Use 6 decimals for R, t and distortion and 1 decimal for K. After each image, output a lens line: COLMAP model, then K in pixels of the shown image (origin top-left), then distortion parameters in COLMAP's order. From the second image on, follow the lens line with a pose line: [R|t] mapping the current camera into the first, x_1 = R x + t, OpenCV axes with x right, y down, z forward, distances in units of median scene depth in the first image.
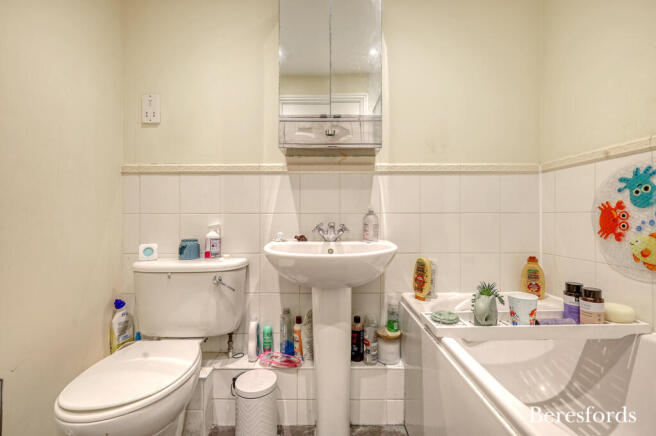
lens RADIAL K [[281.9, 0, 328.1], [0, 281.9, 208.0], [0, 0, 1]] dist [0.000174, -0.000033]
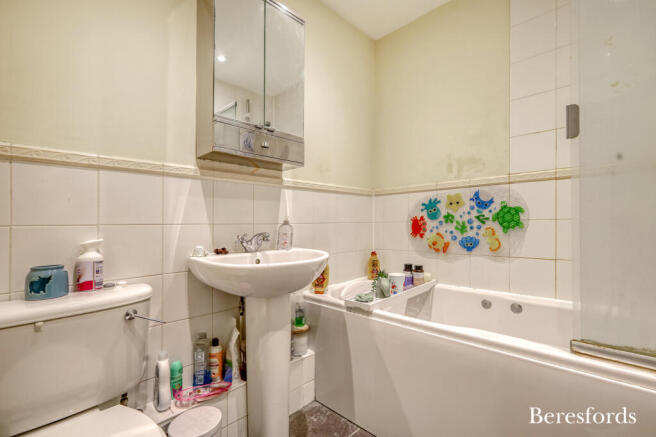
lens RADIAL K [[288.8, 0, 331.3], [0, 288.8, 216.0], [0, 0, 1]] dist [-0.000090, -0.000038]
pose [[0.693218, 0.012479, 0.720620, -0.531118], [-0.008873, 0.999922, -0.008780, -0.002284], [-0.720673, -0.000308, 0.693275, 0.093125]]
